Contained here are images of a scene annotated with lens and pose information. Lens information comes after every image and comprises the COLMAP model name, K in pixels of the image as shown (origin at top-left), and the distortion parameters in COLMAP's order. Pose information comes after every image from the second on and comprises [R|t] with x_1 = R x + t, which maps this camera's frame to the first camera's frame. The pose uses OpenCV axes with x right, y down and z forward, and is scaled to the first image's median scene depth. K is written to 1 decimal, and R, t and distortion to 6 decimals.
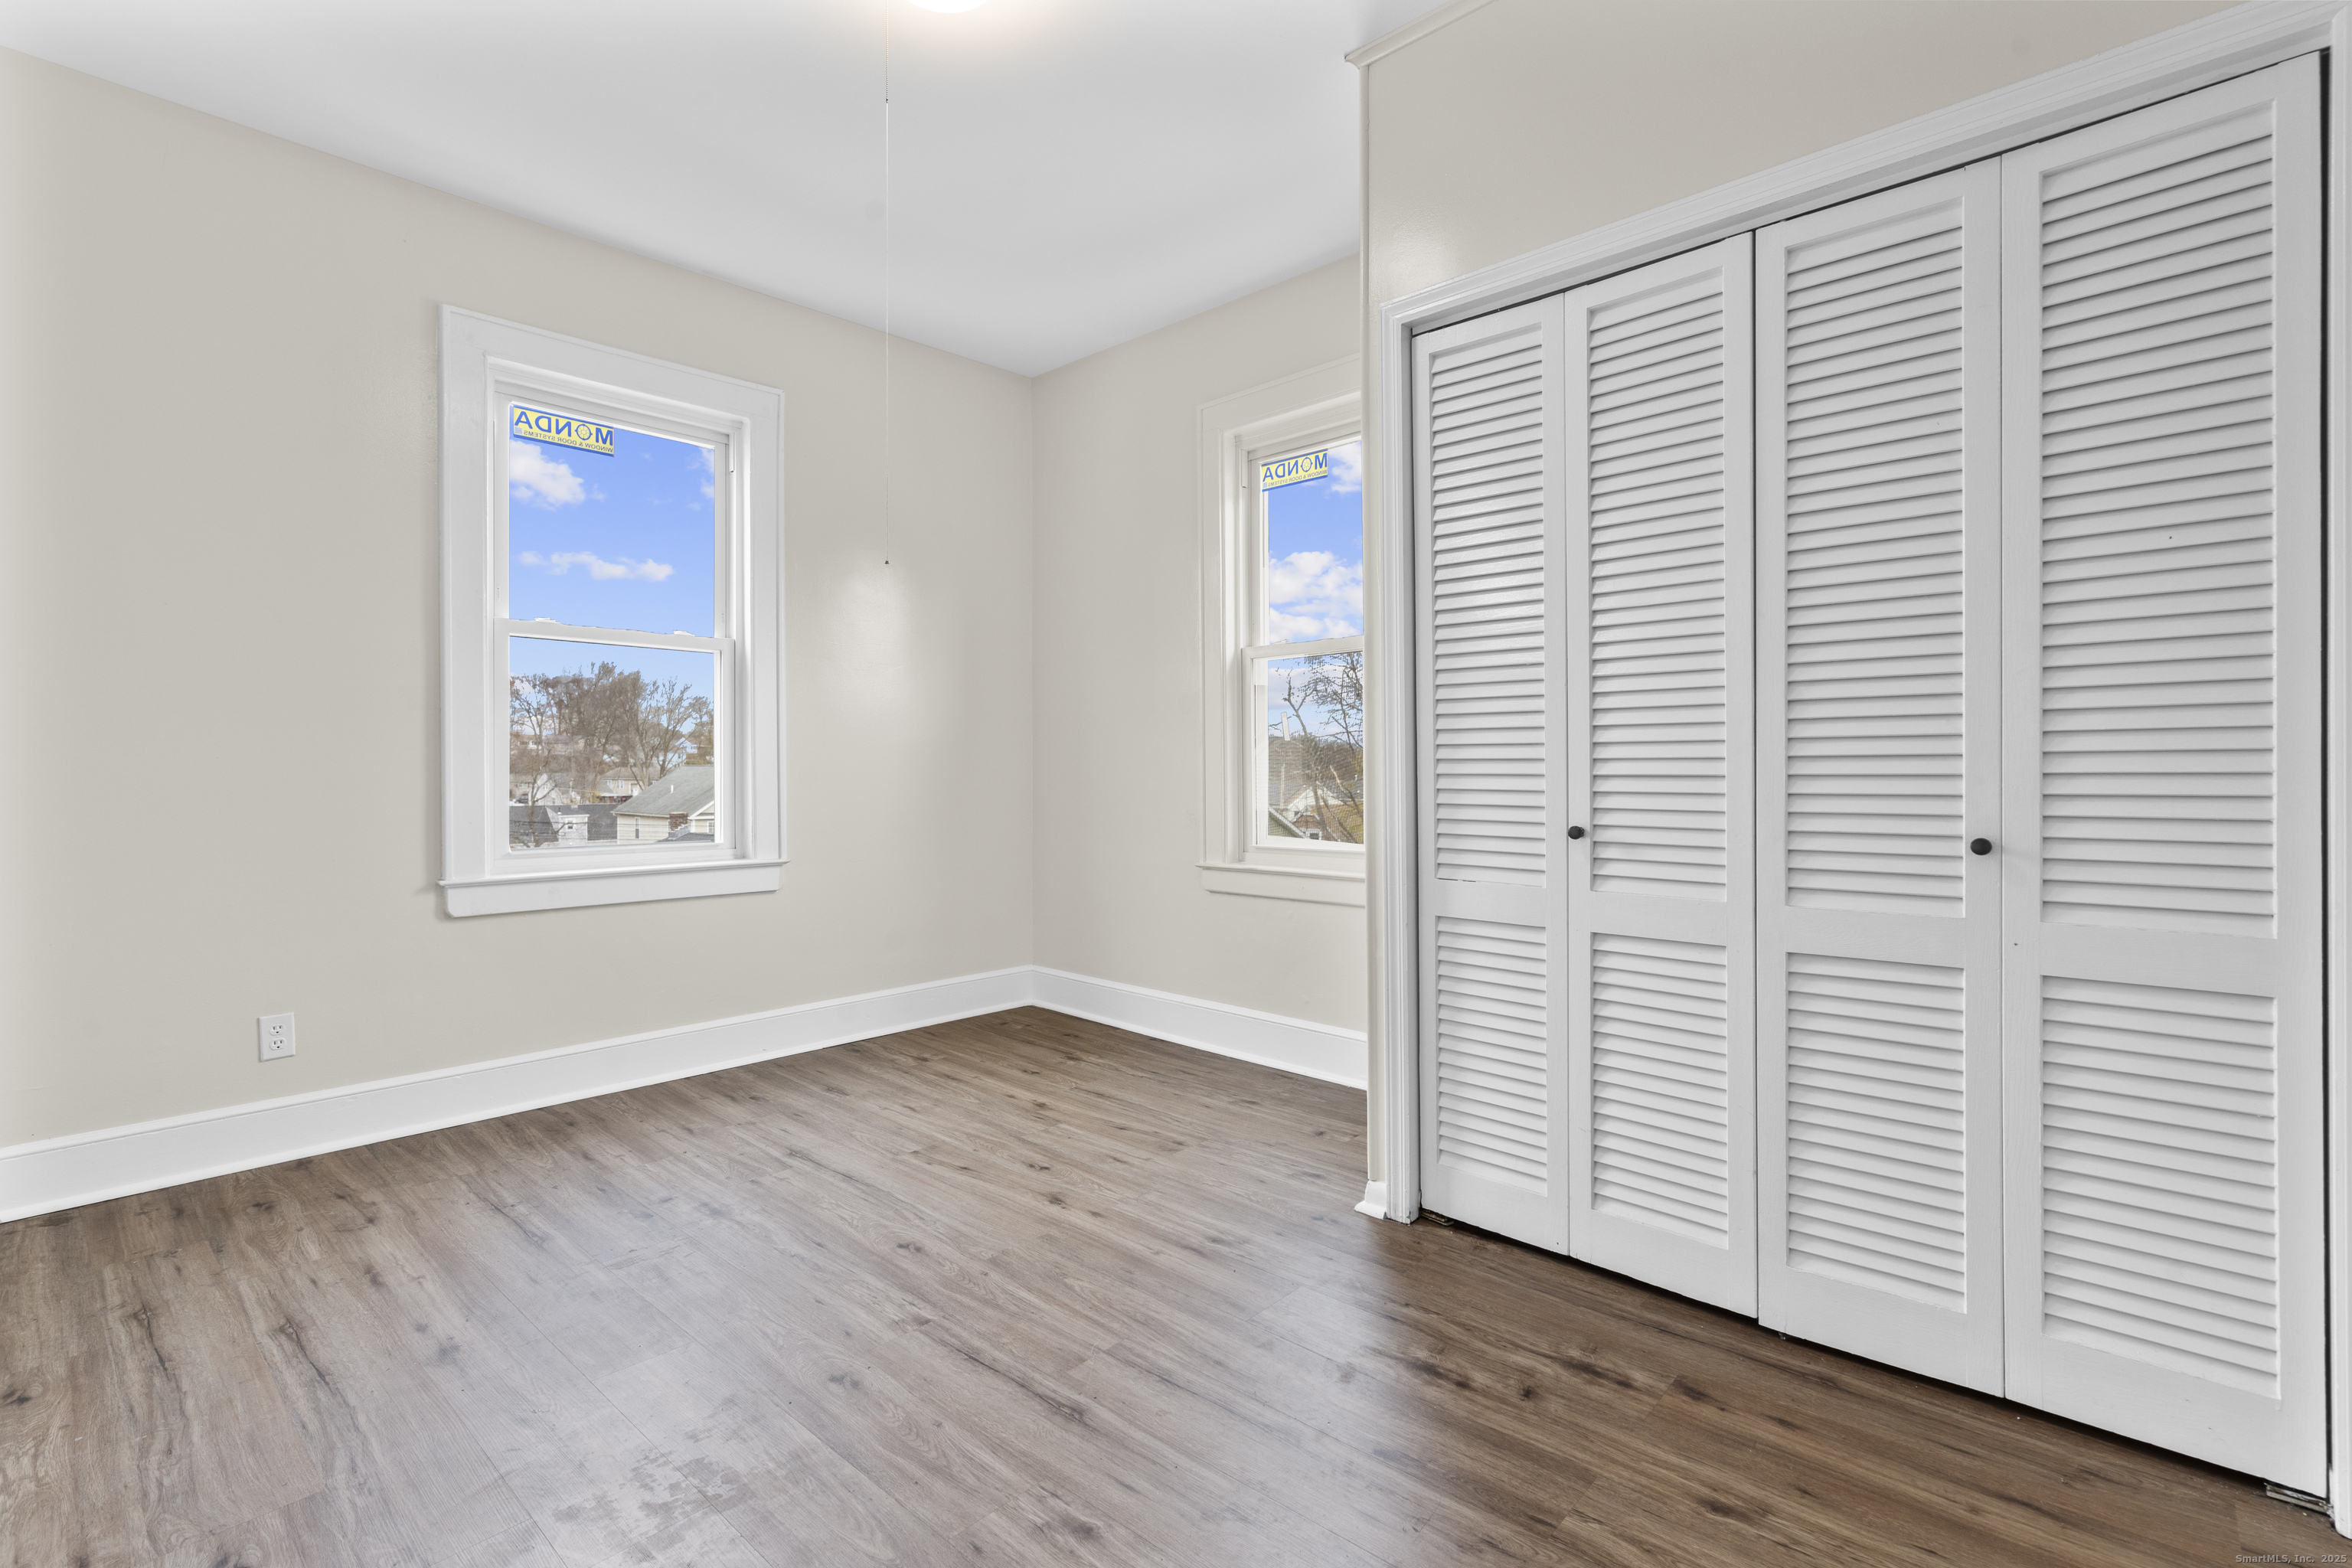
lens RADIAL K [[1082.2, 0, 1170.0], [0, 1082.2, 777.3], [0, 0, 1]] dist [-0.012375, 0.006628]
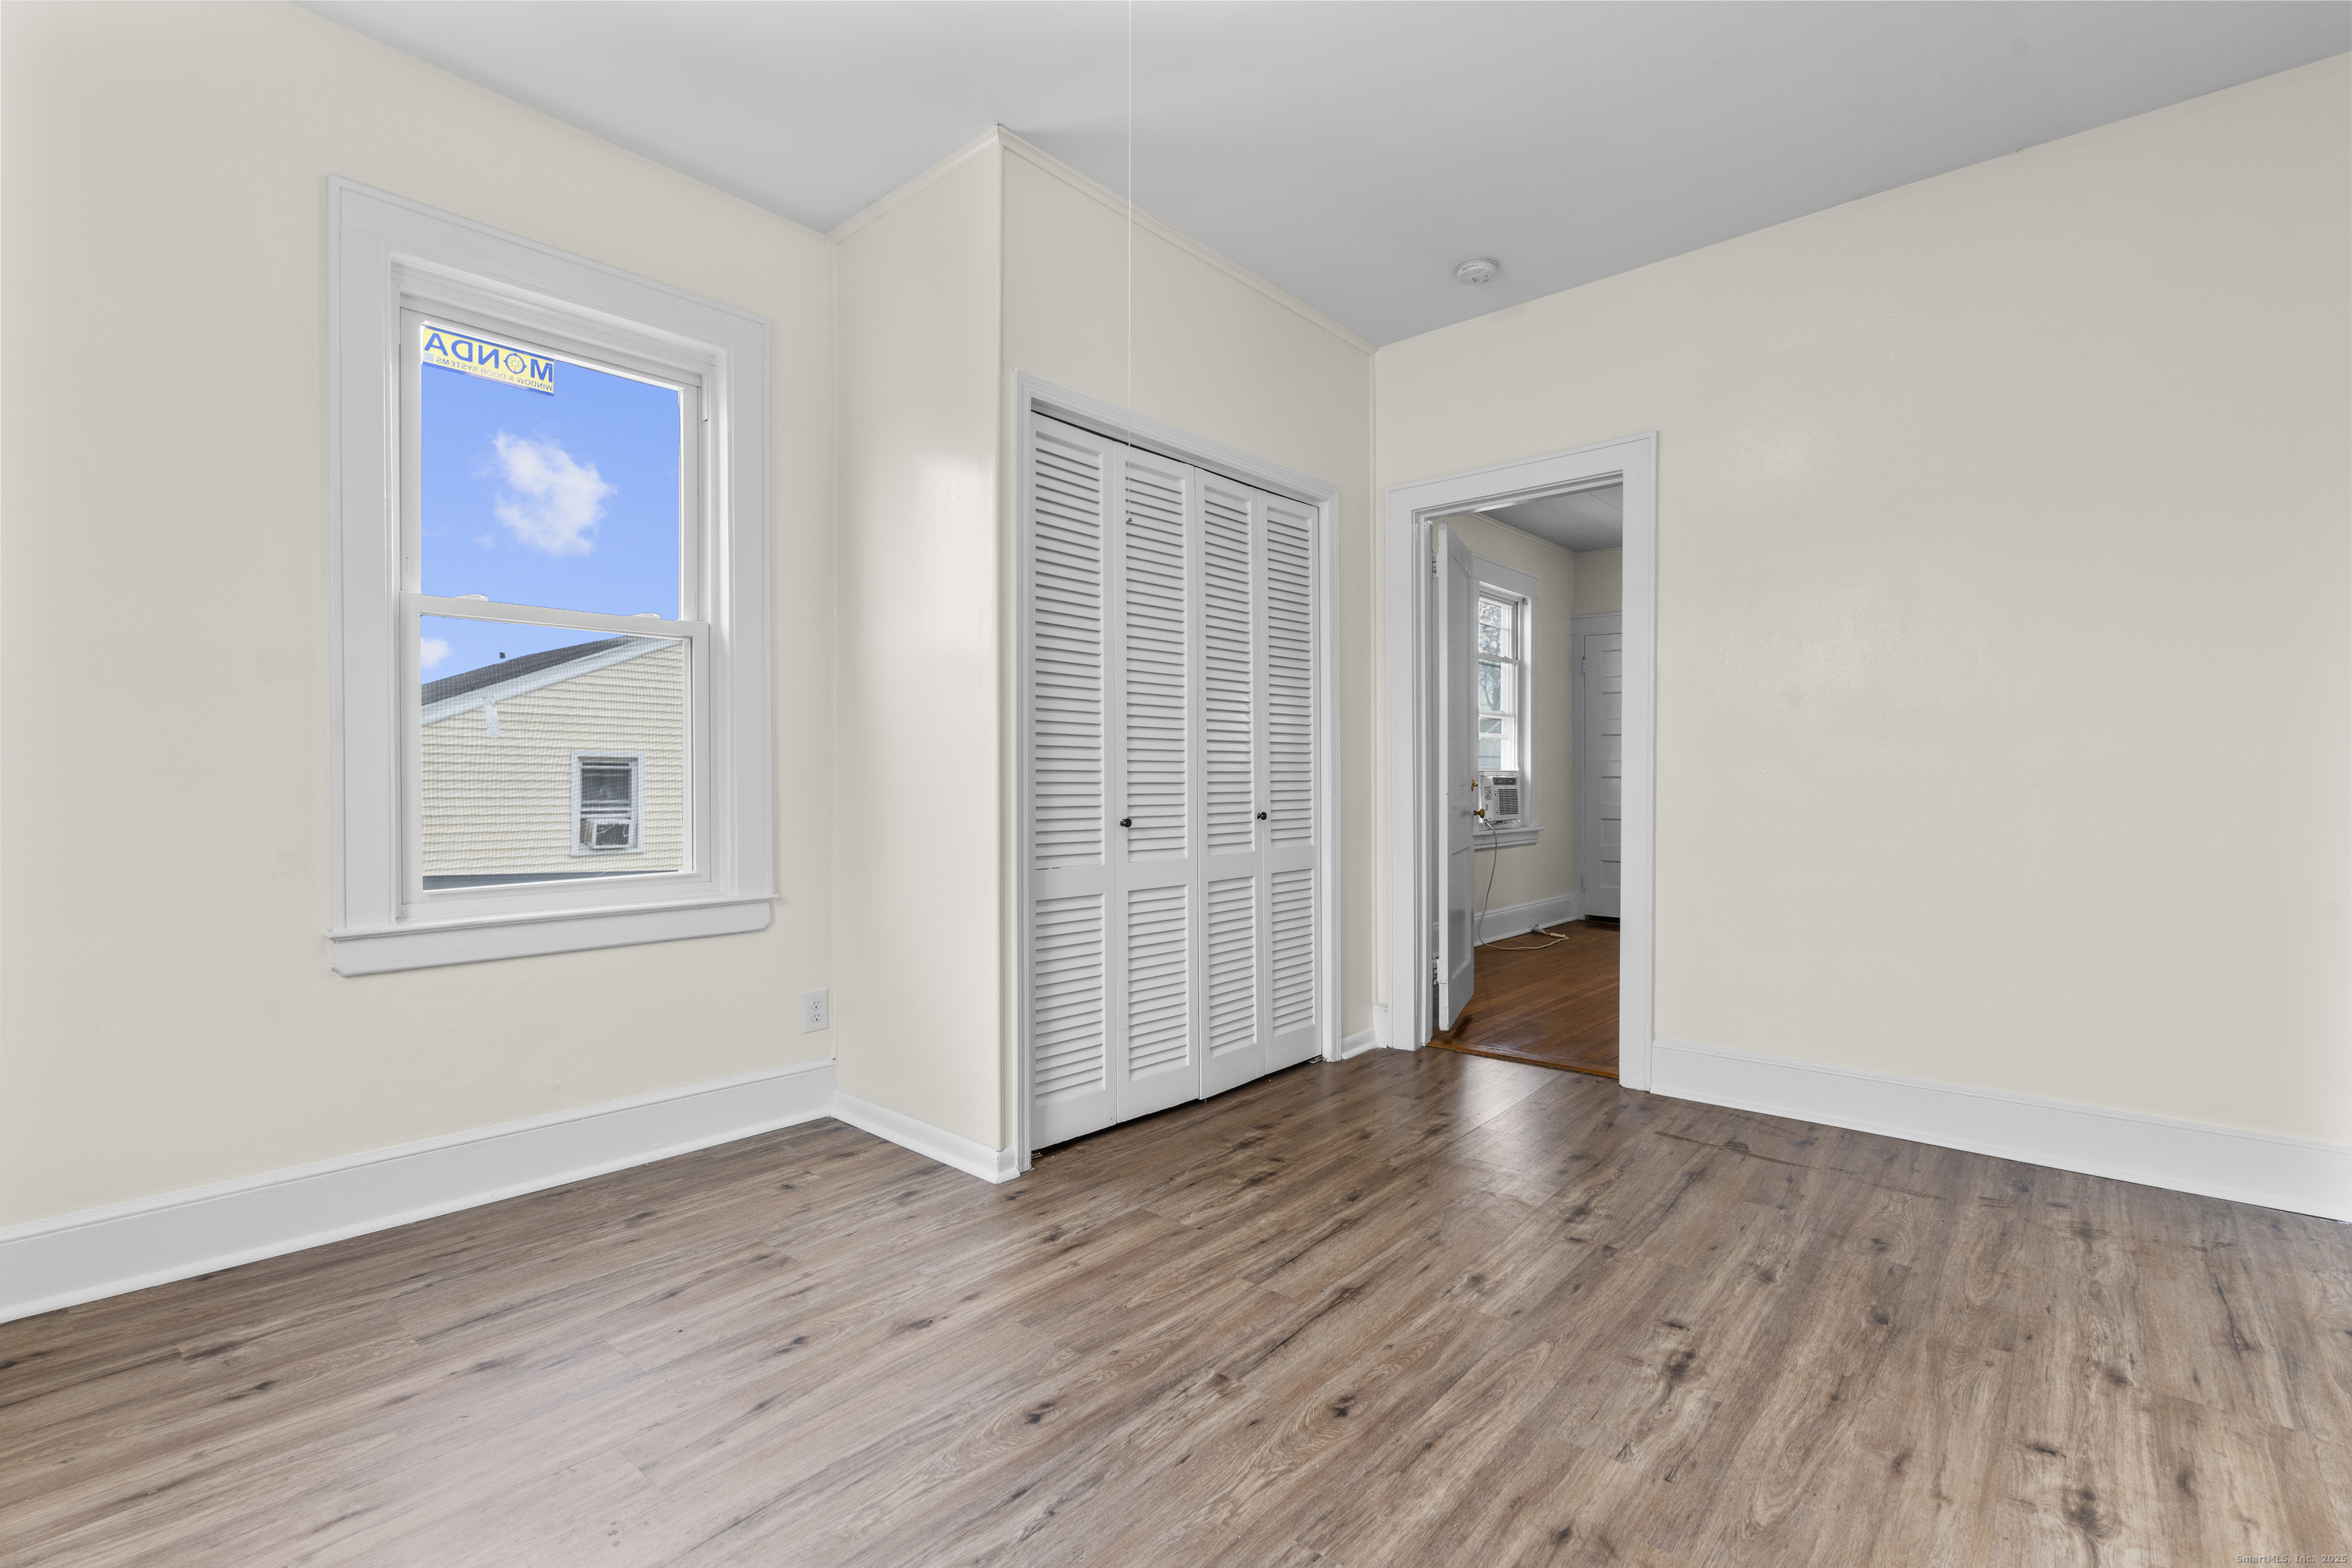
lens RADIAL K [[1082.2, 0, 1170.0], [0, 1082.2, 777.3], [0, 0, 1]] dist [-0.012375, 0.006628]
pose [[-0.041068, 0.004220, 0.999147, -1.001272], [0.007676, 0.999963, -0.003908, -0.002764], [-0.999127, 0.007509, -0.041099, 0.941866]]
